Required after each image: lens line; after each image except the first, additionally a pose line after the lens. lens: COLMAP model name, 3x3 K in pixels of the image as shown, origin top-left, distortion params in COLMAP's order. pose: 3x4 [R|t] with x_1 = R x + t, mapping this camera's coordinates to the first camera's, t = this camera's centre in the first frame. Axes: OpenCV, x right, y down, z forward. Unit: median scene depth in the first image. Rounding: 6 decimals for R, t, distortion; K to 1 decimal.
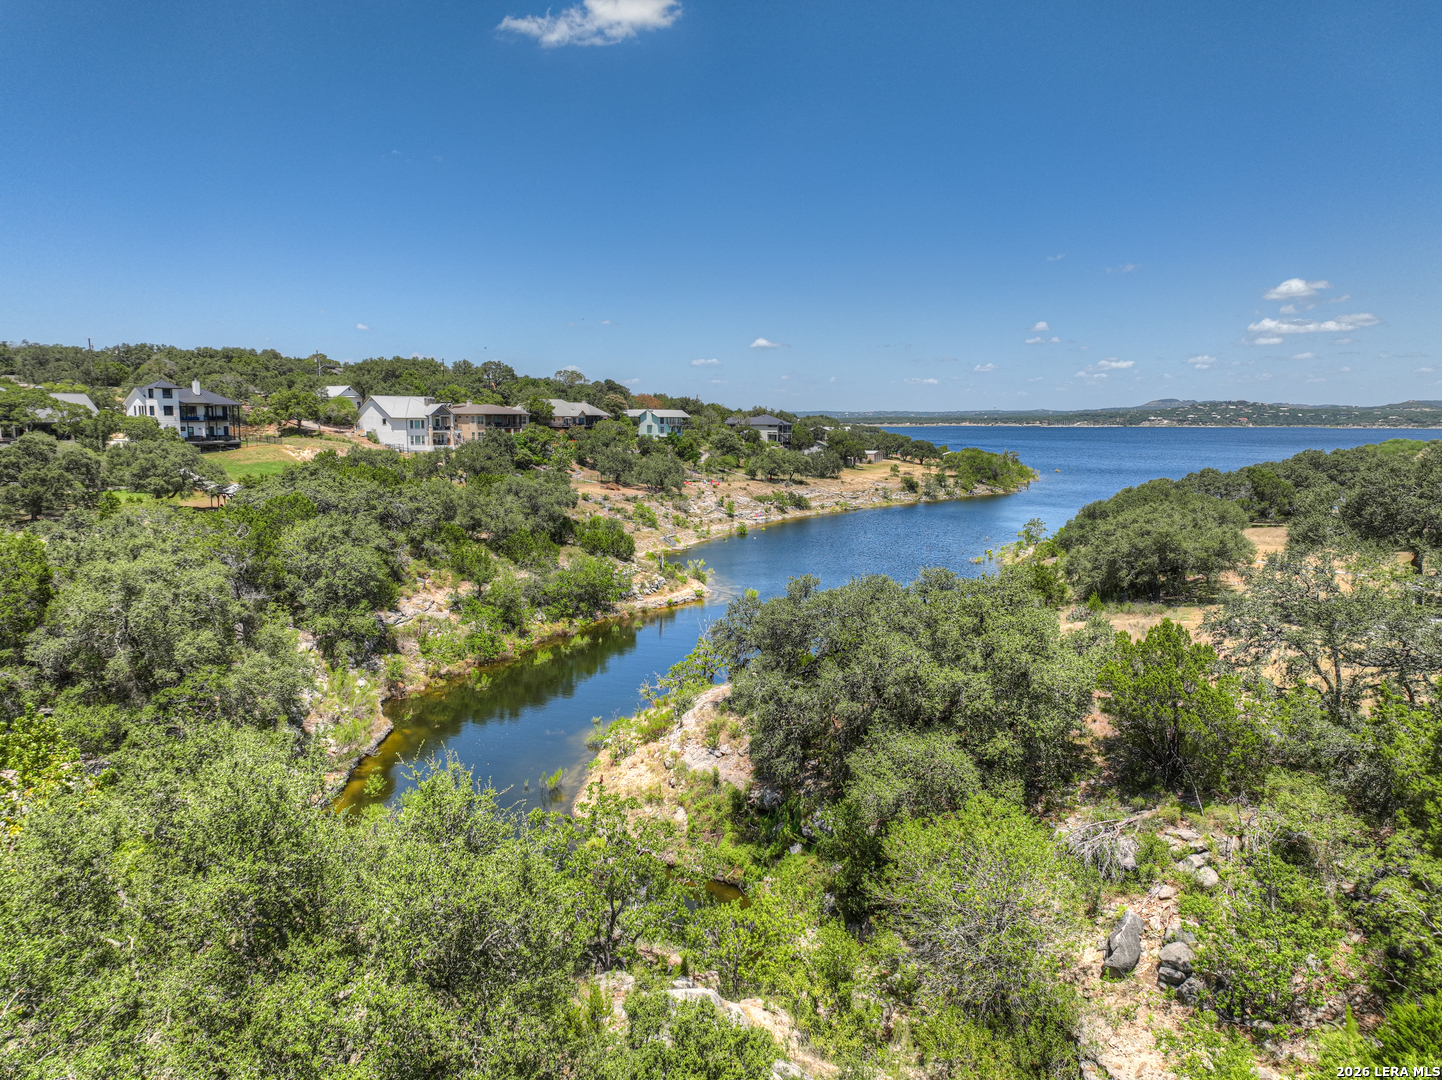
lens RADIAL K [[1012.8, 0, 722.7], [0, 1012.8, 535.7], [0, 0, 1]] dist [-0.003831, 0.021119]
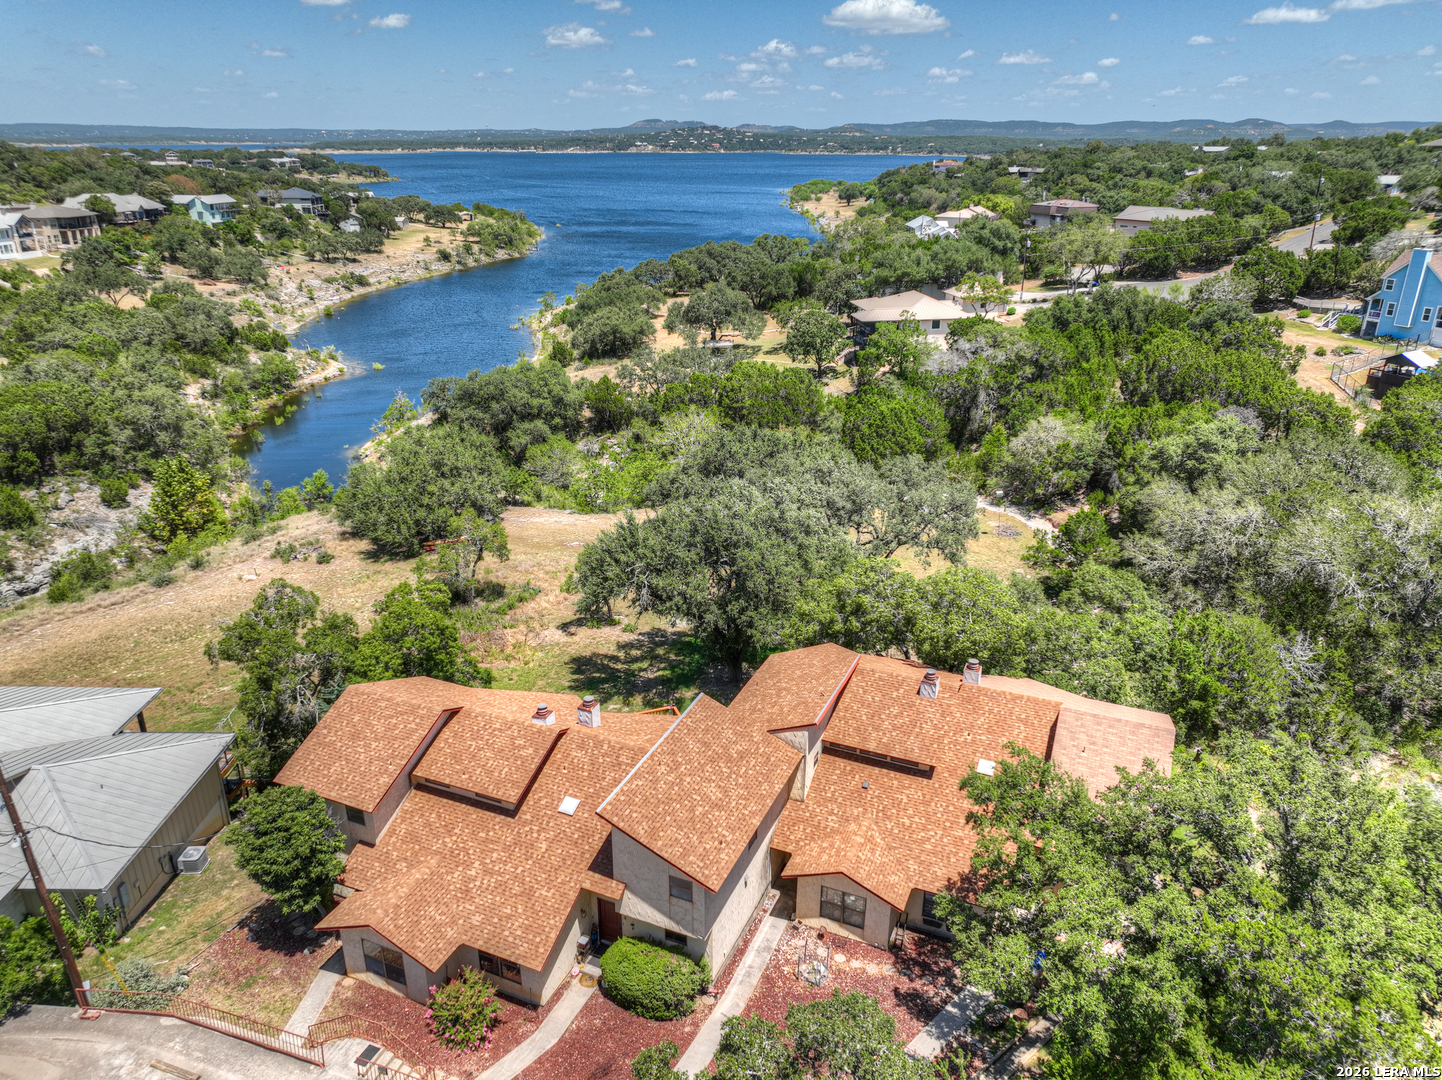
lens RADIAL K [[1011.7, 0, 721.9], [0, 1011.7, 537.4], [0, 0, 1]] dist [-0.003080, 0.018484]
pose [[0.890111, -0.166801, 0.424122, -0.103908], [0.050900, 0.961178, 0.271193, -0.042900], [-0.452892, -0.219804, 0.864046, -0.318824]]
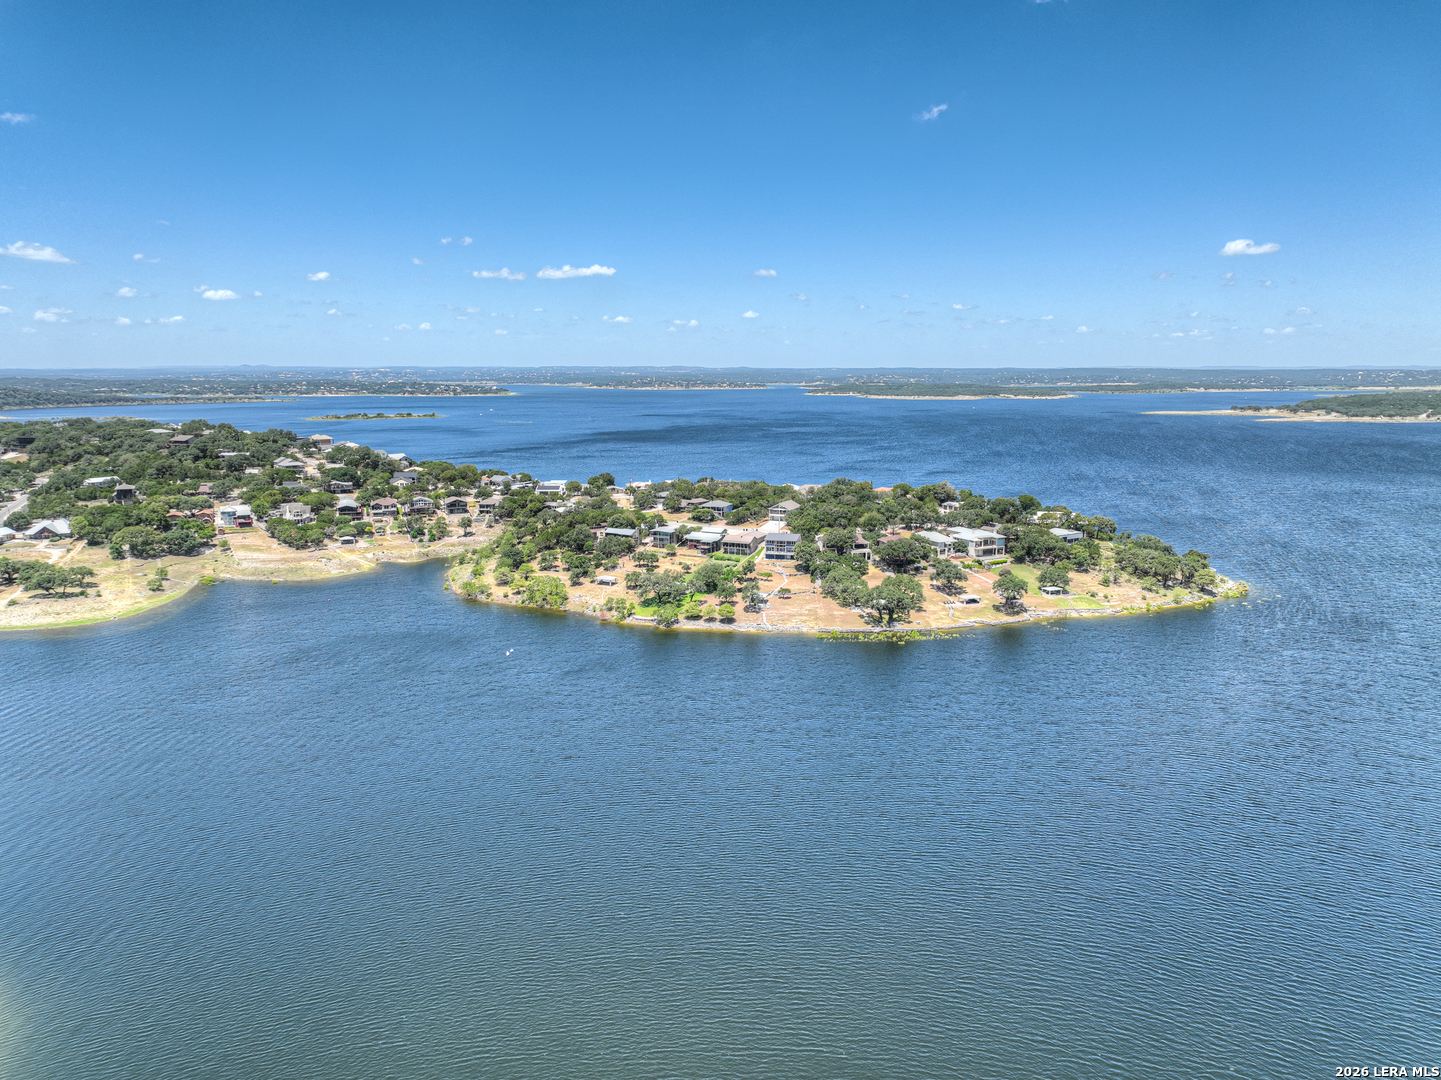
lens RADIAL K [[1012.1, 0, 722.2], [0, 1012.1, 535.7], [0, 0, 1]] dist [-0.003831, 0.021119]
pose [[0.902426, 0.067564, -0.425514, 0.636605], [-0.047811, 0.997232, 0.056944, -0.538757], [0.428183, -0.031044, 0.903158, 2.299621]]
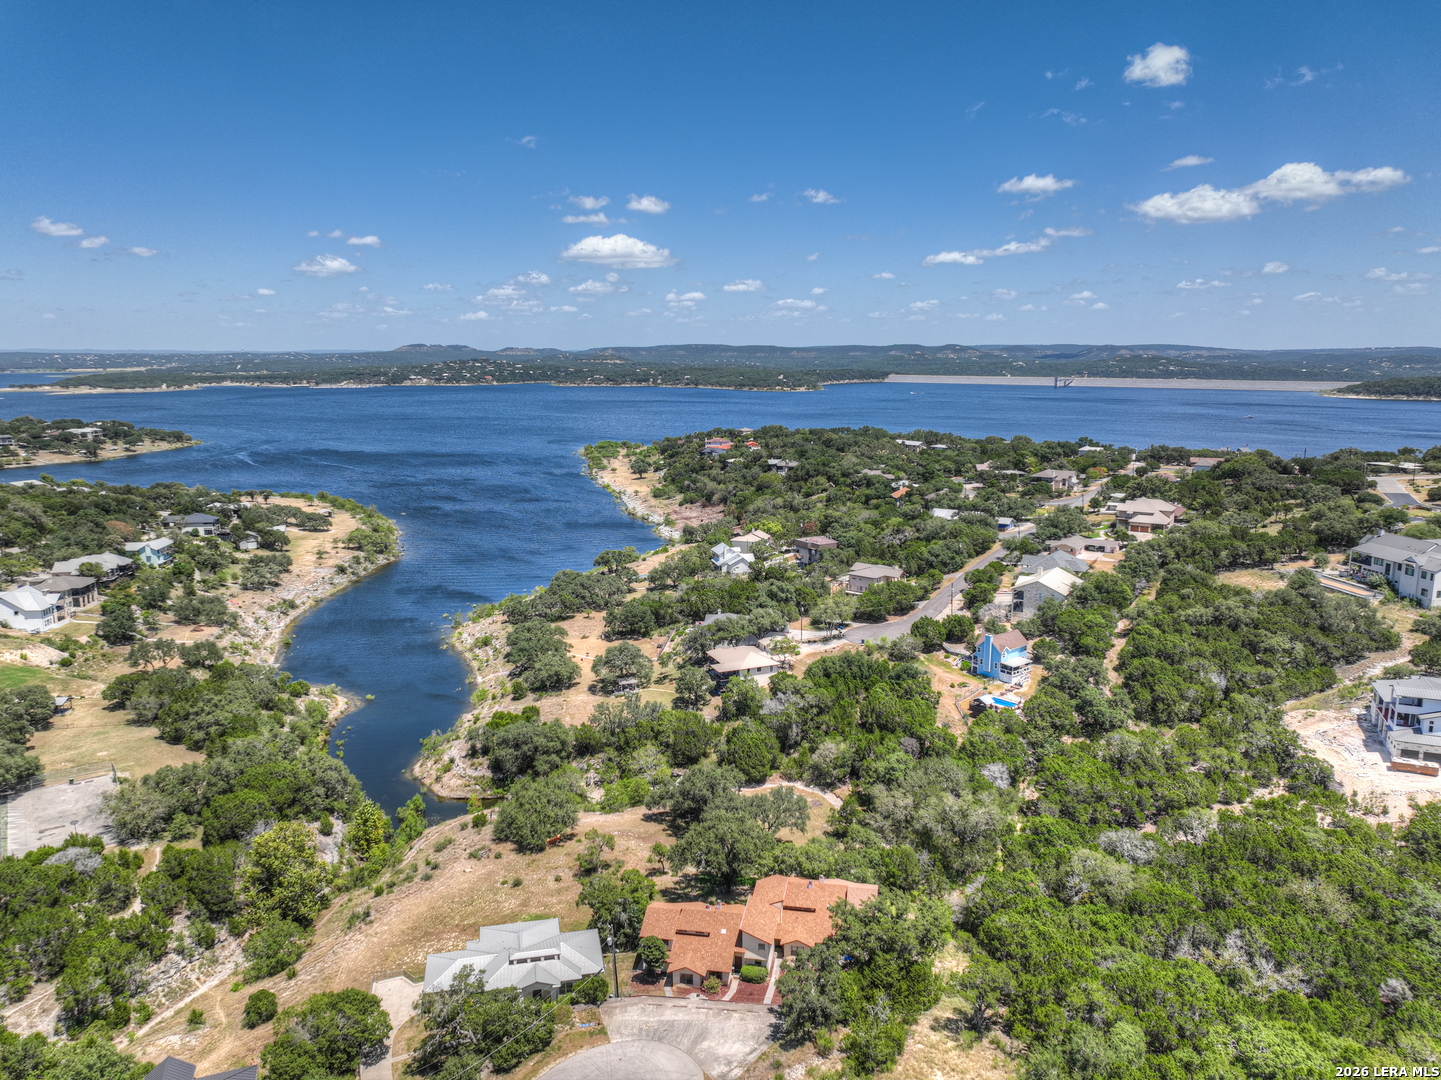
lens RADIAL K [[1011.0, 0, 721.4], [0, 1011.0, 537.4], [0, 0, 1]] dist [-0.003080, 0.018484]
pose [[0.763026, -0.121677, 0.634811, -0.383738], [0.079127, 0.992319, 0.095094, -0.225334], [-0.641506, -0.022328, 0.766793, -0.596503]]
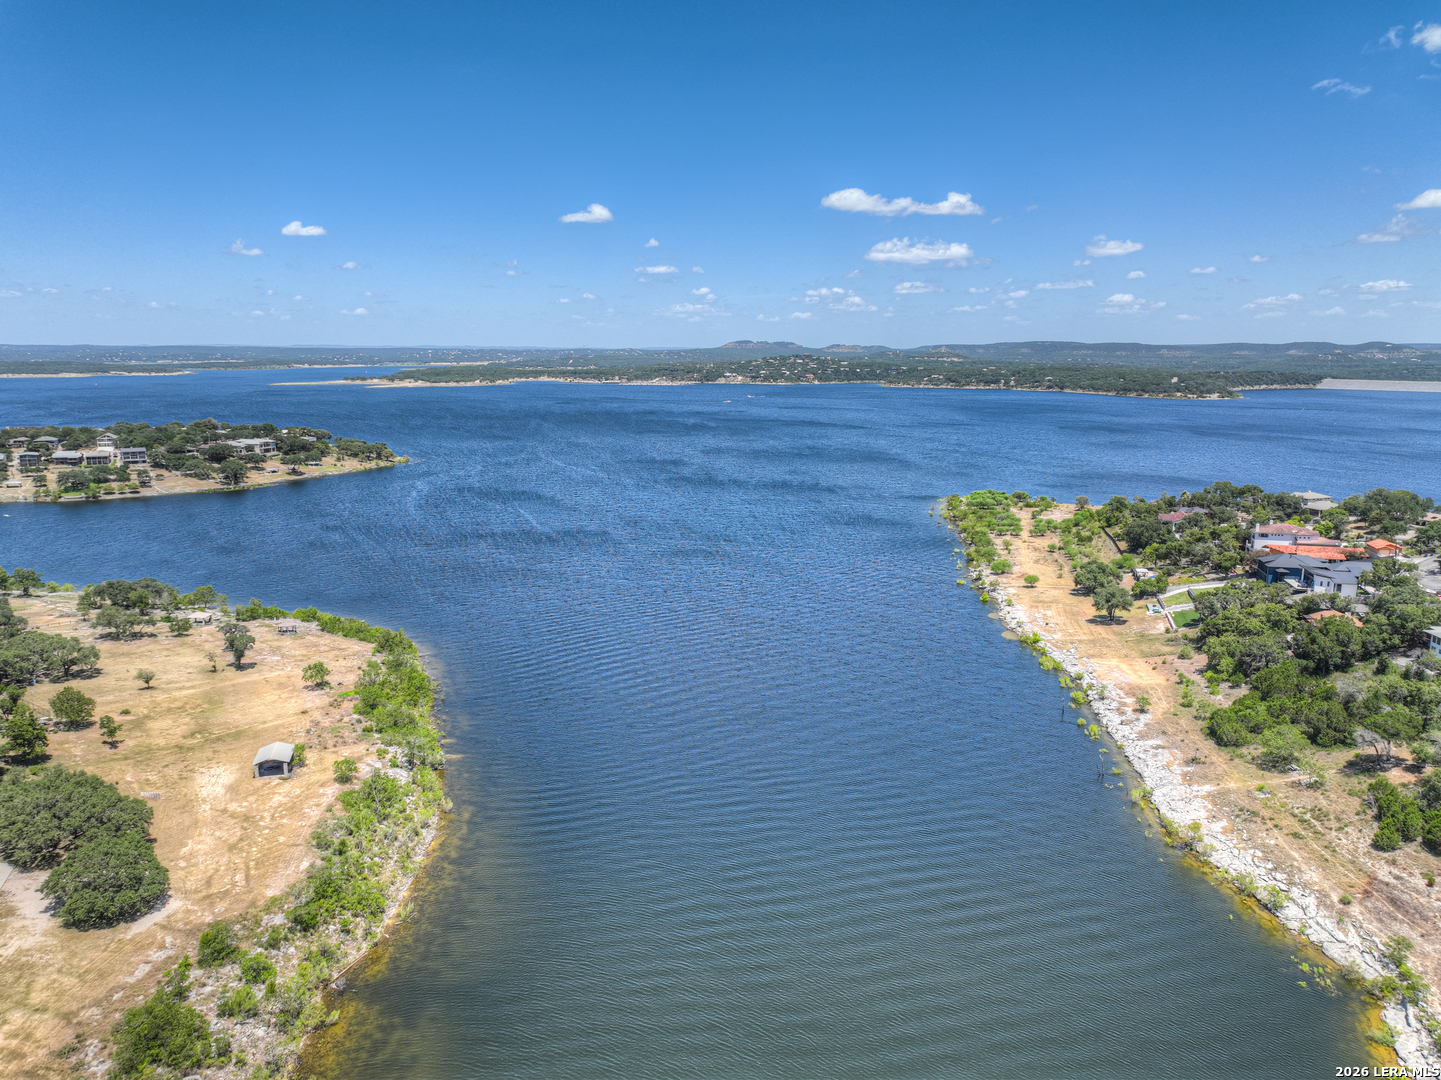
lens RADIAL K [[1011.0, 0, 721.4], [0, 1011.0, 537.4], [0, 0, 1]] dist [-0.003080, 0.018484]
pose [[0.925651, -0.068637, 0.372100, 0.426621], [0.042828, 0.996096, 0.077197, -0.355016], [-0.375946, -0.055521, 0.924977, 0.851665]]
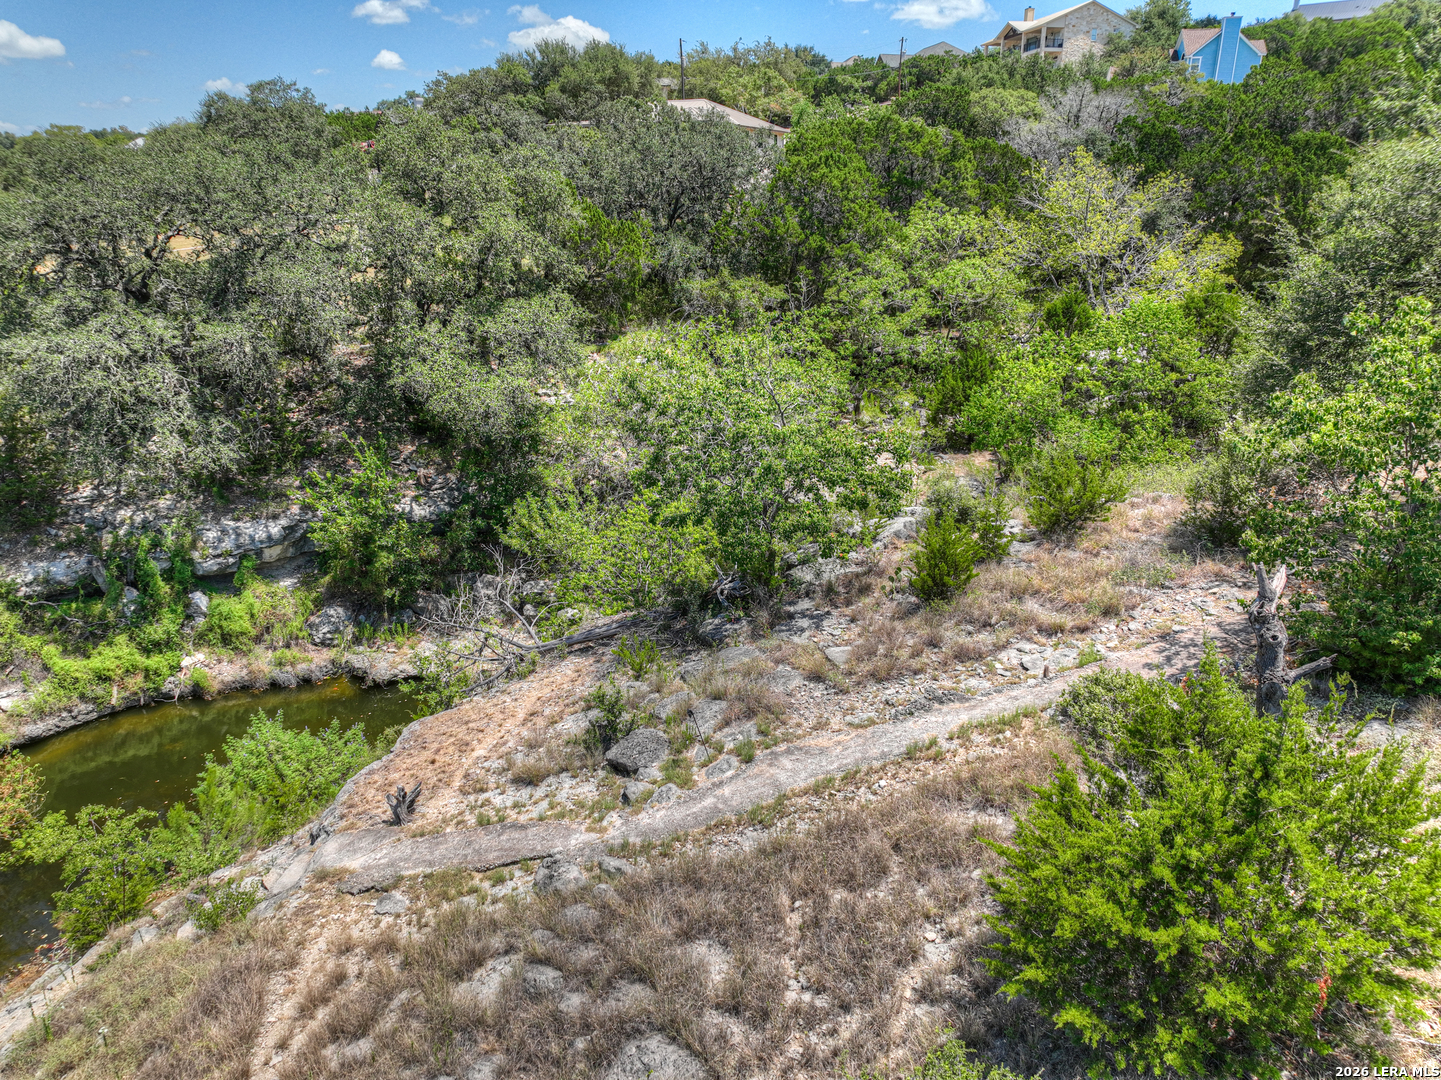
lens RADIAL K [[1011.0, 0, 721.4], [0, 1011.0, 537.4], [0, 0, 1]] dist [-0.003080, 0.018484]
pose [[0.118832, -0.315041, 0.941609, -0.092875], [0.111879, 0.946538, 0.302571, 0.023387], [-0.986591, 0.069391, 0.147726, 0.115534]]
